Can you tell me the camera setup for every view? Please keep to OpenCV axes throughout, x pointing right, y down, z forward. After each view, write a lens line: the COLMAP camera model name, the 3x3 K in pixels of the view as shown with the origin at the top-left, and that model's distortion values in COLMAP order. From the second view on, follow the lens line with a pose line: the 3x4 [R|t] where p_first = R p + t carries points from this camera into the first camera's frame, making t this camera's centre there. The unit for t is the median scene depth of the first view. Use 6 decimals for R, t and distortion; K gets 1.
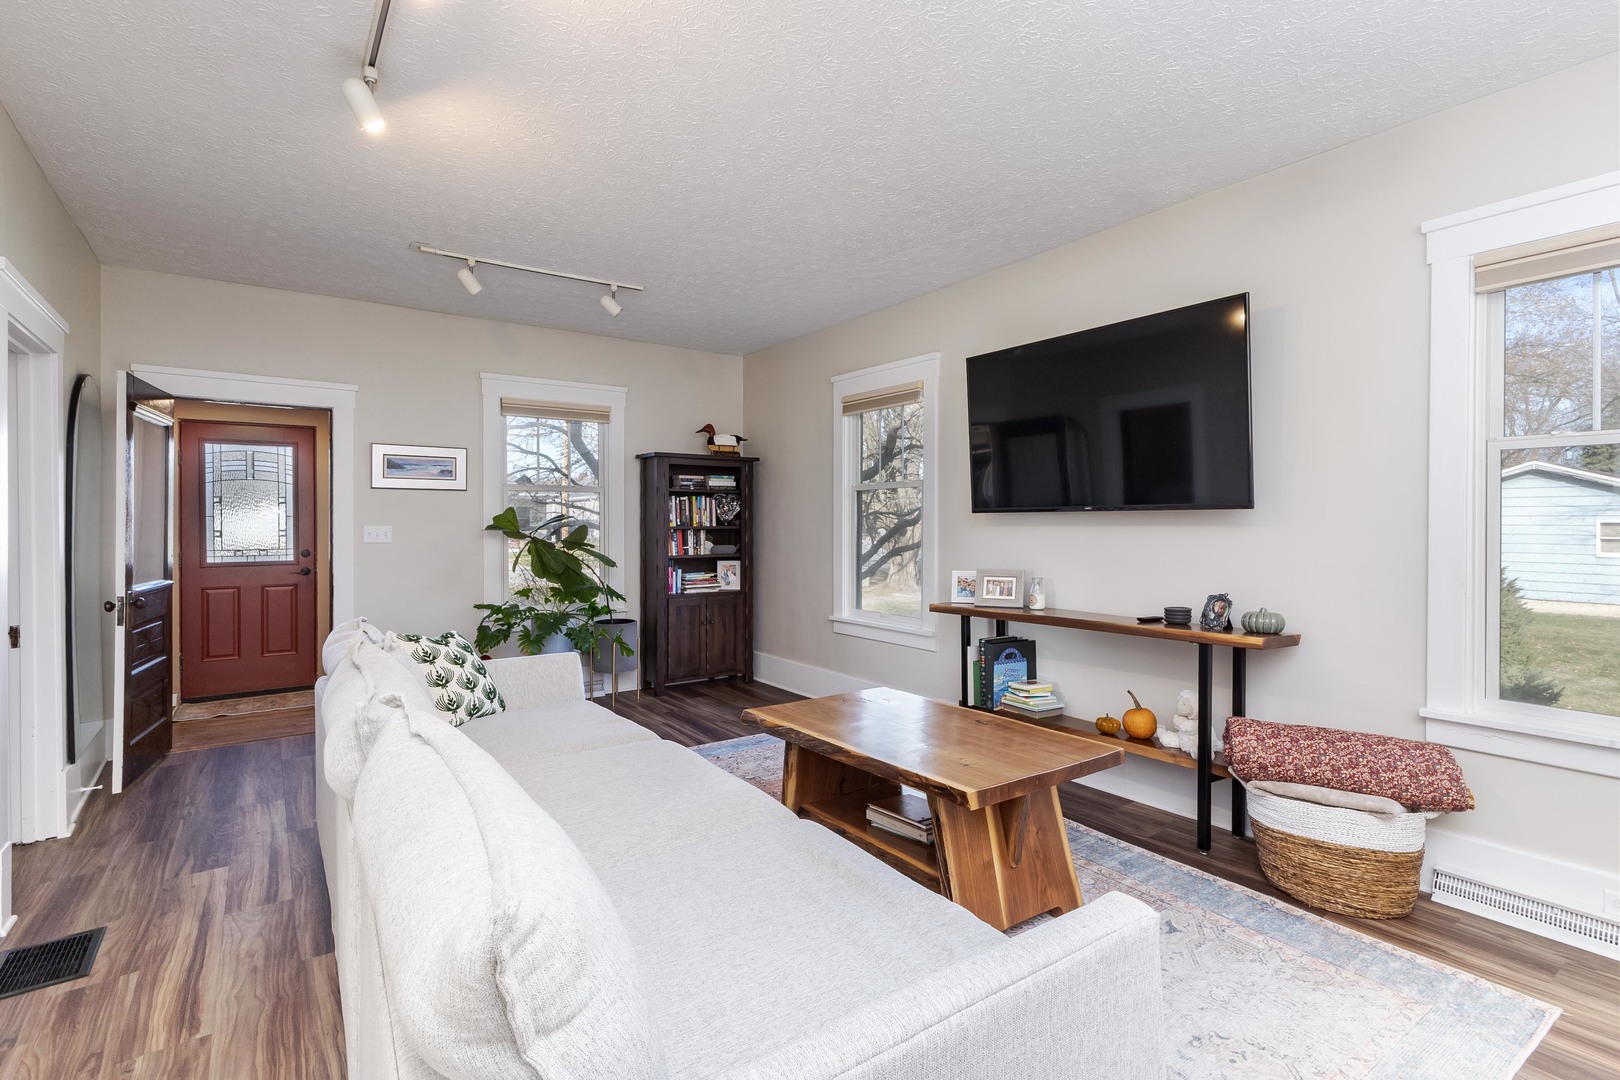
lens RADIAL K [[795.2, 0, 821.1], [0, 795.2, 525.5], [0, 0, 1]] dist [0.000982, 0.000171]
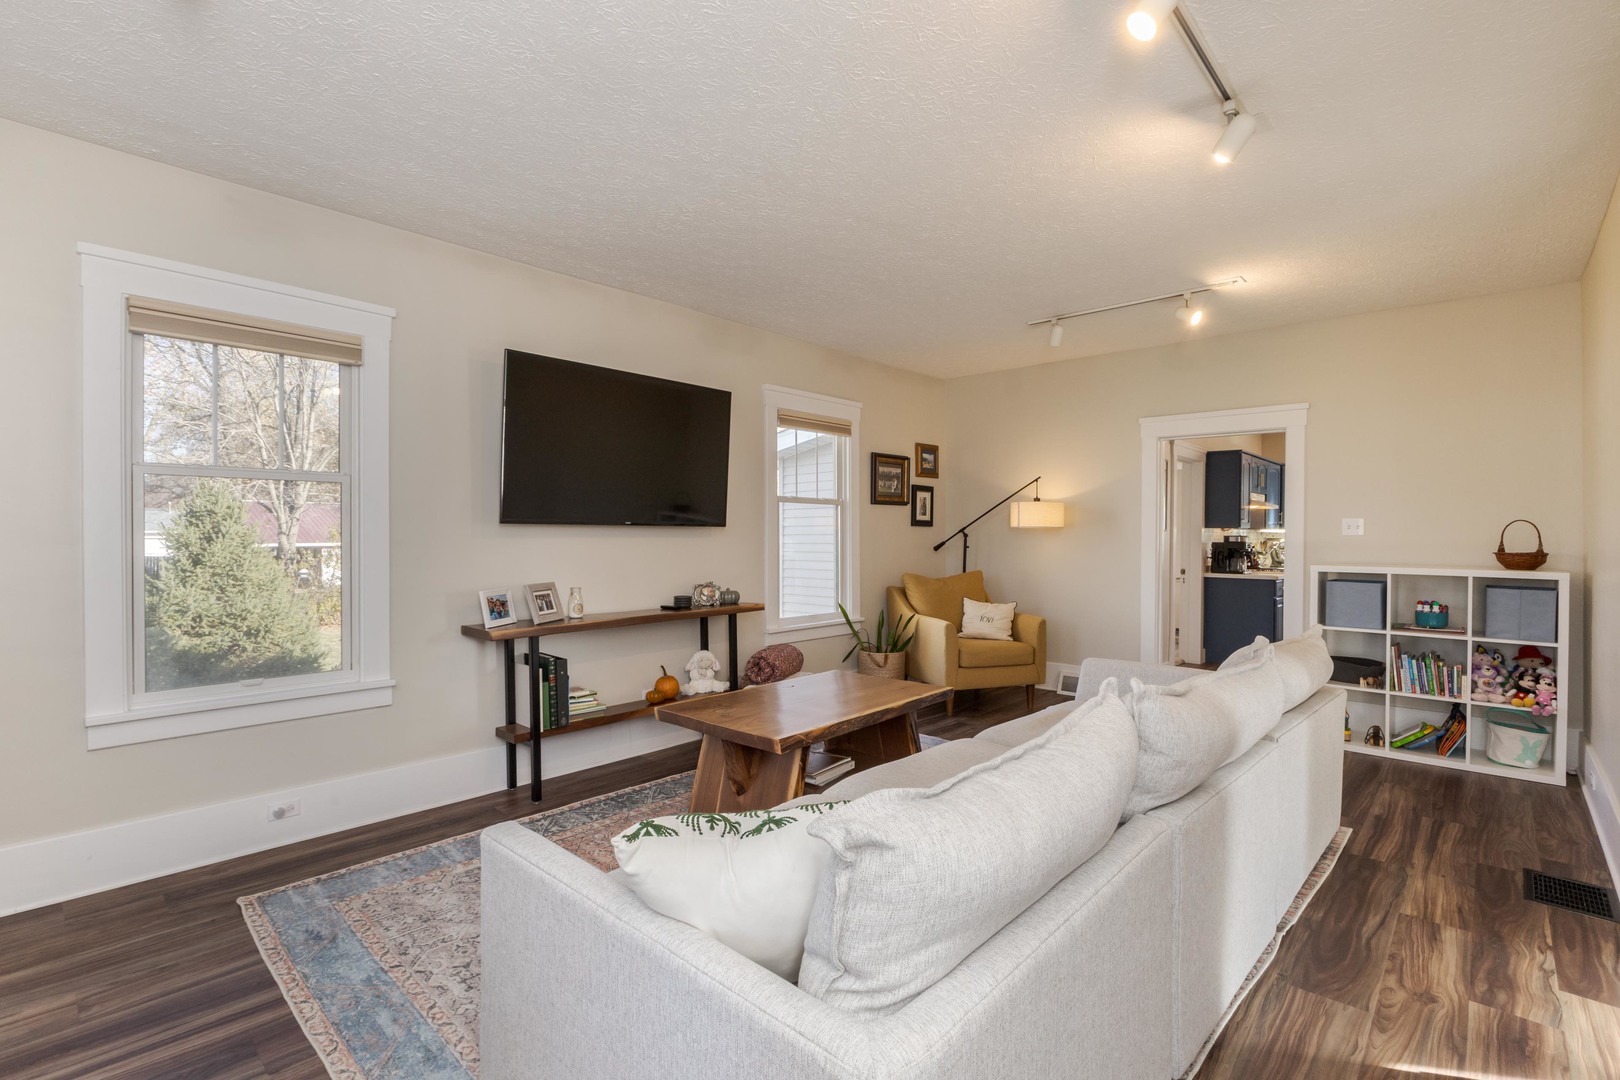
lens RADIAL K [[736.6, 0, 793.0], [0, 736.6, 543.4], [0, 0, 1]] dist [-0.006028, -0.000764]
pose [[-0.198791, -0.010435, 0.979986, -0.927153], [0.005112, 0.999919, 0.011684, -0.003982], [-0.980029, 0.007332, -0.198721, 1.142659]]
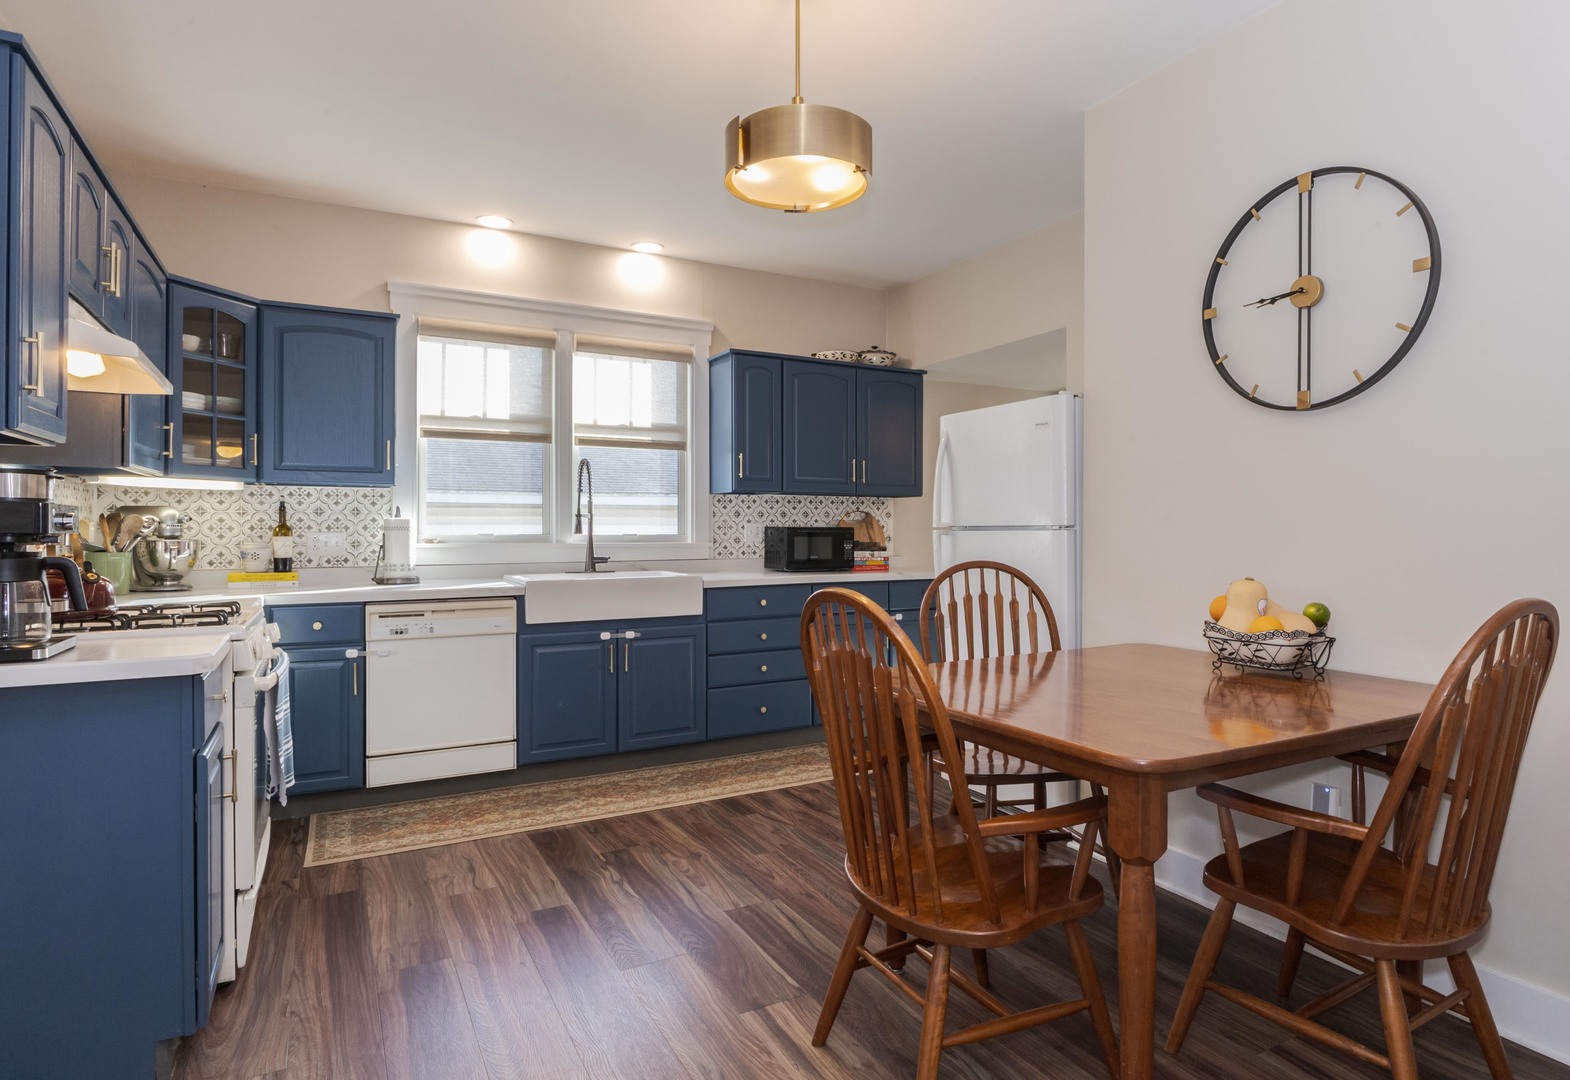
lens RADIAL K [[878.9, 0, 828.7], [0, 878.9, 532.9], [0, 0, 1]] dist [-0.019984, 0.000658]
pose [[-0.995989, -0.000020, 0.089475, 0.606815], [0.001070, 0.999926, 0.012136, 0.045653], [-0.089468, 0.012183, -0.995915, -0.303319]]
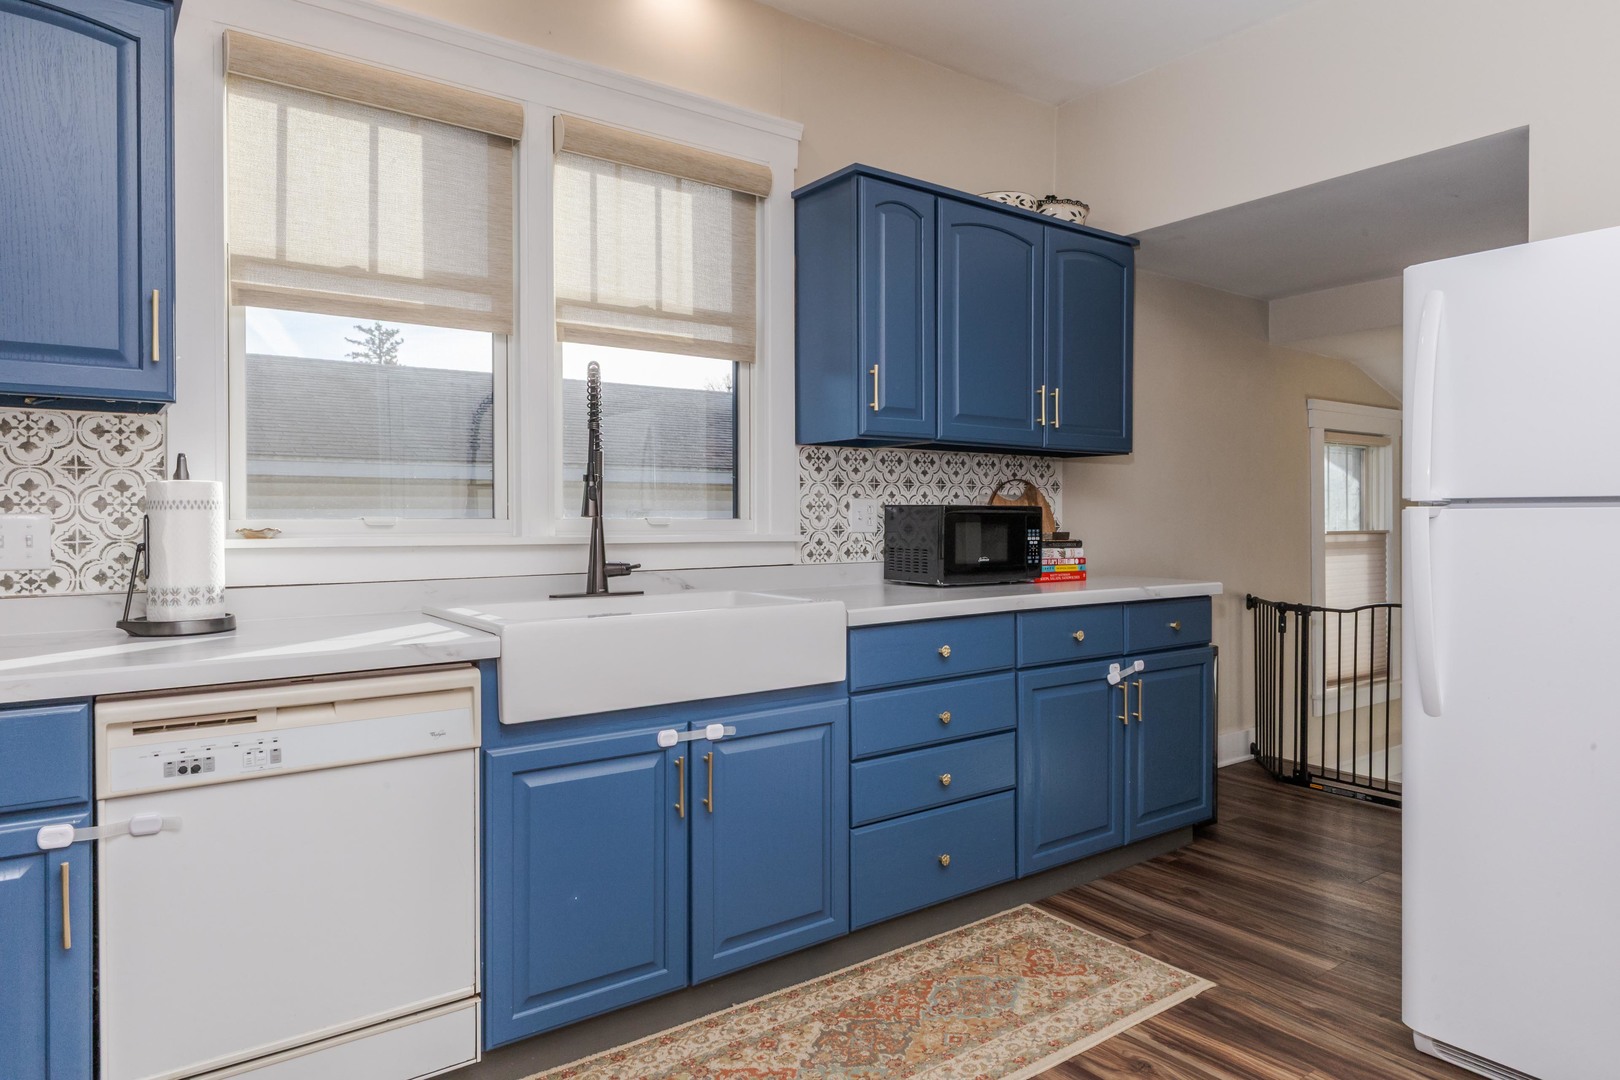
lens RADIAL K [[1015.3, 0, 816.9], [0, 1015.3, 532.0], [0, 0, 1]] dist [0.006221, -0.001498]
pose [[-0.999770, 0.002721, -0.021284, 0.992722], [0.002240, 0.999743, 0.022568, 0.058767], [0.021340, 0.022515, -0.999519, -0.918975]]
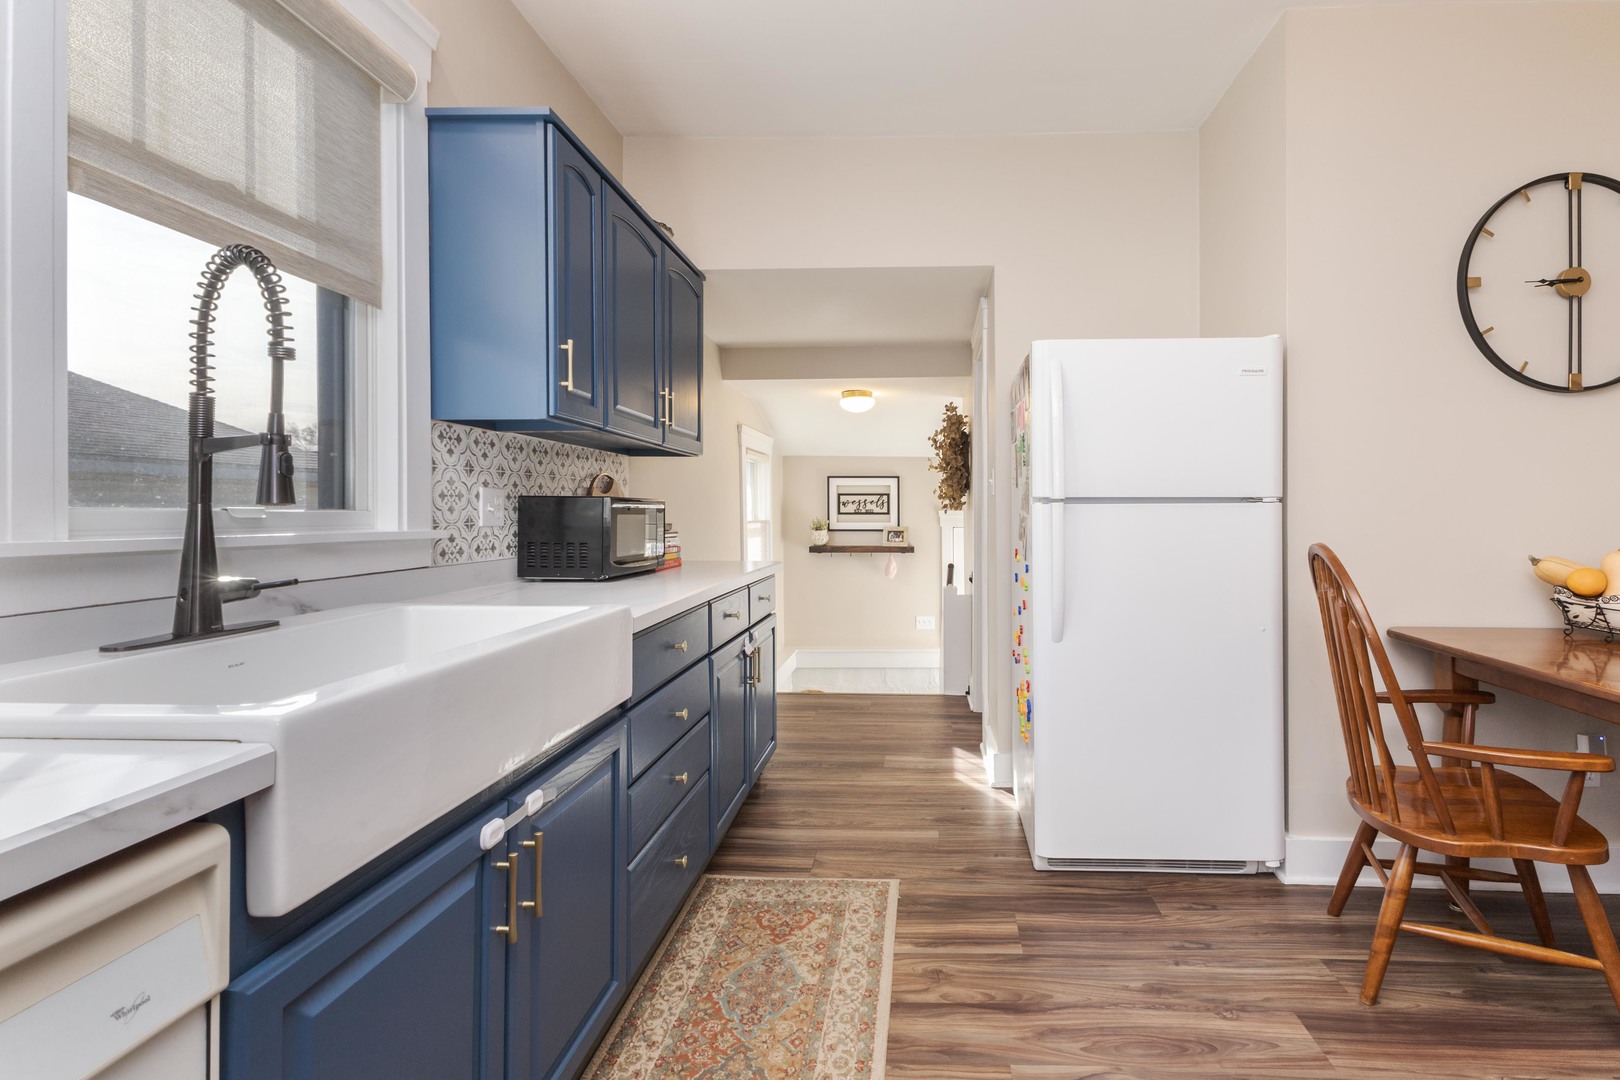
lens RADIAL K [[737.4, 0, 920.3], [0, 737.4, 511.6], [0, 0, 1]] dist [0.009973, 0.000029]
pose [[-0.590786, 0.000611, -0.806828, 1.257526], [-0.006867, 0.999960, 0.005785, 0.063488], [0.806799, 0.008958, -0.590758, -1.277199]]
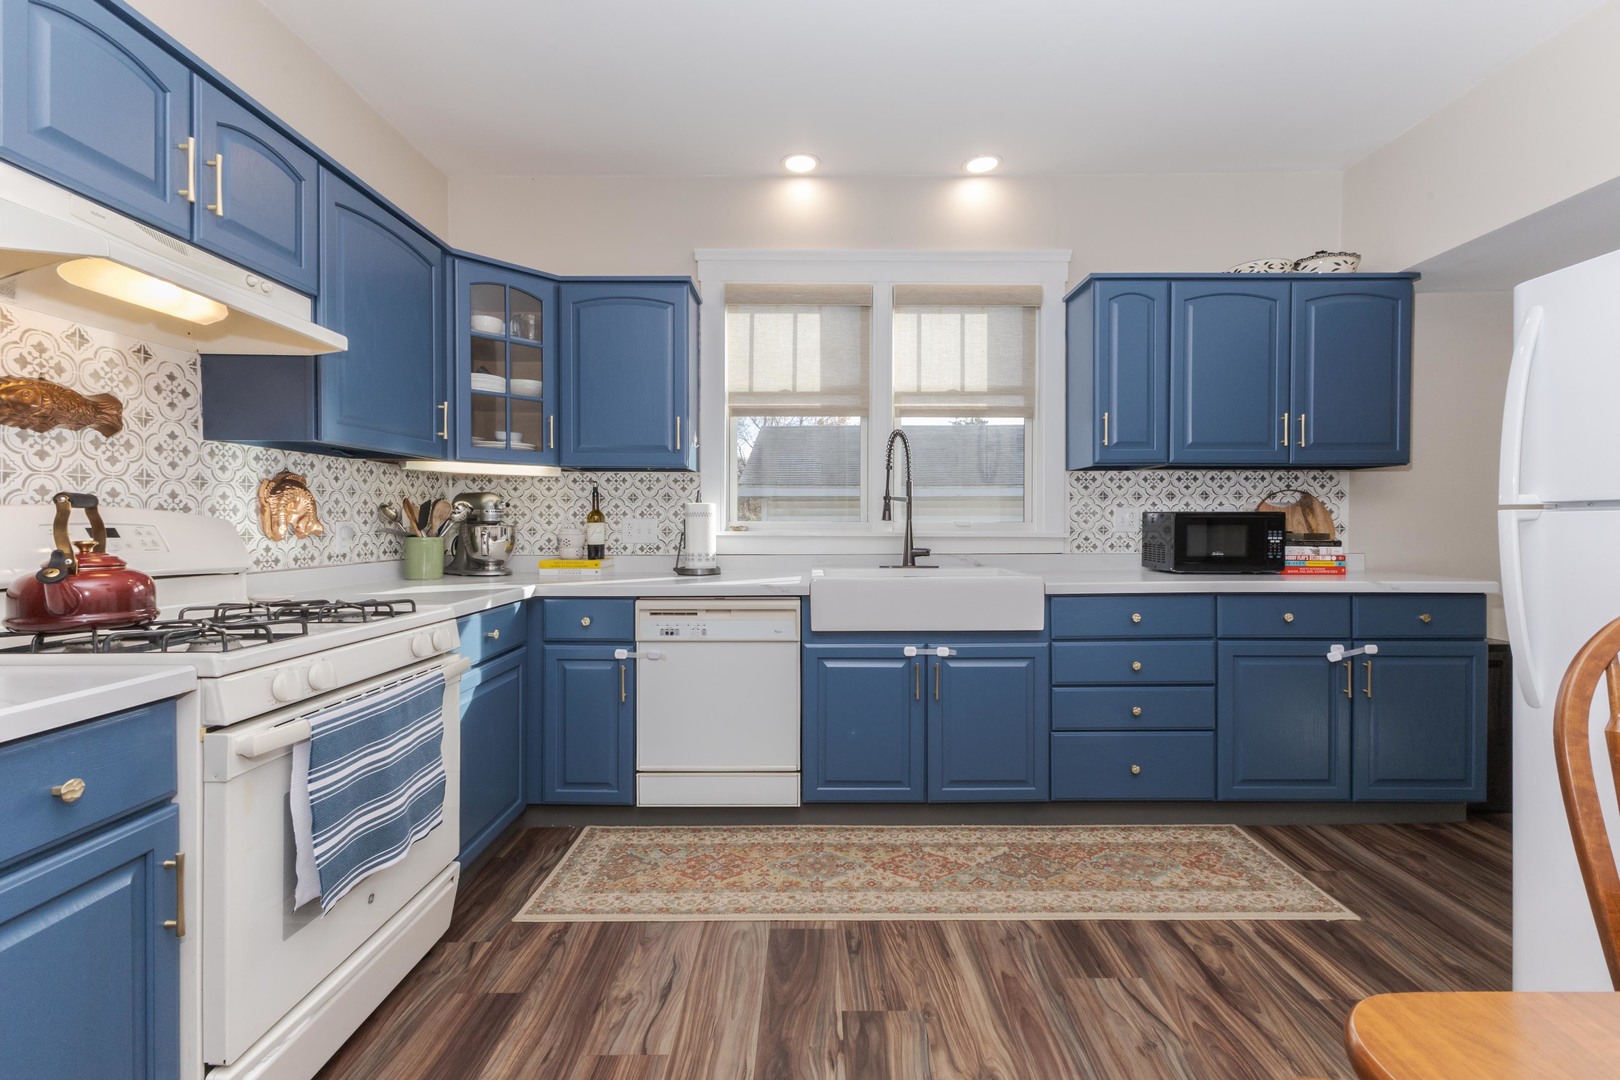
lens RADIAL K [[708.1, 0, 808.2], [0, 708.1, 529.8], [0, 0, 1]] dist [0.009657, -0.000180]
pose [[-0.813725, -0.005609, 0.581222, 0.679266], [0.005452, 0.999836, 0.017283, 0.060158], [-0.581224, 0.017233, -0.813561, -0.875927]]
